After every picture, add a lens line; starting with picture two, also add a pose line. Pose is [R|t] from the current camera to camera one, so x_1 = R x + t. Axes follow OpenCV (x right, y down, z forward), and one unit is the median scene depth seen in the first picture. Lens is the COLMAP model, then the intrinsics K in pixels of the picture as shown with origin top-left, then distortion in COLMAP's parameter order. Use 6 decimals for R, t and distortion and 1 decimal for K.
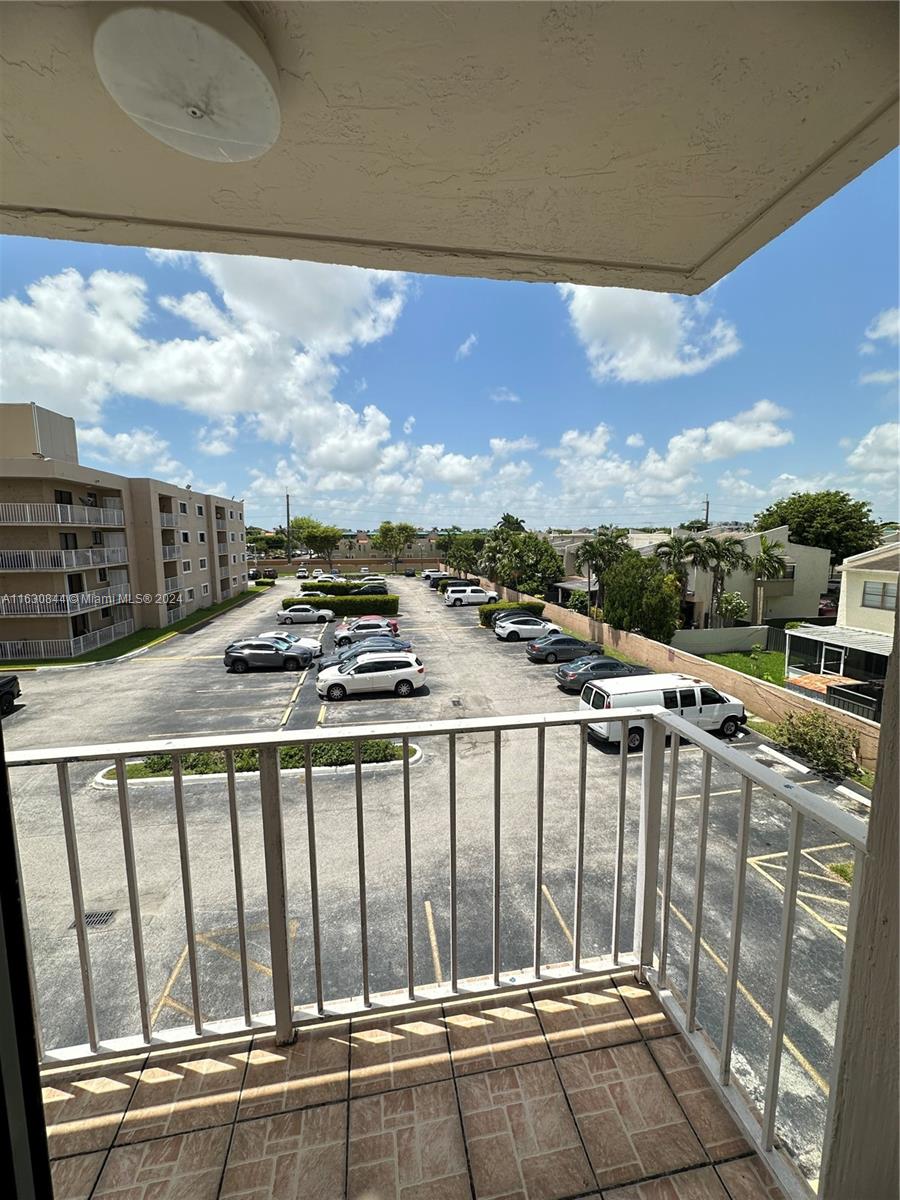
lens RADIAL K [[477.7, 0, 452.5], [0, 477.7, 597.3], [0, 0, 1]] dist [0.005950, 0.000217]
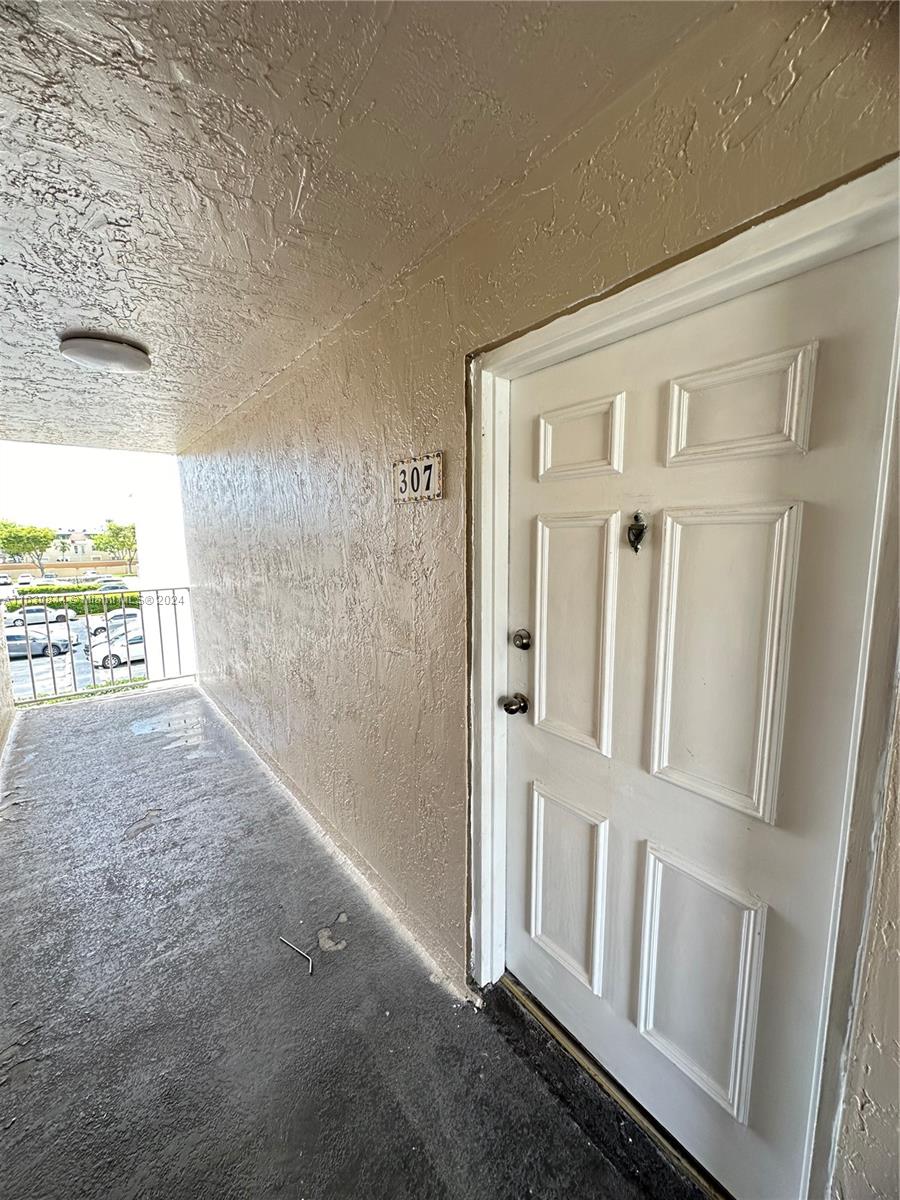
lens RADIAL K [[477.7, 0, 449.5], [0, 477.7, 601.8], [0, 0, 1]] dist [0.005950, 0.000217]
pose [[0.880554, -0.065027, 0.469464, -0.021803], [0.060095, 0.997867, 0.025501, 0.033915], [-0.470121, 0.005757, 0.882583, -0.285504]]
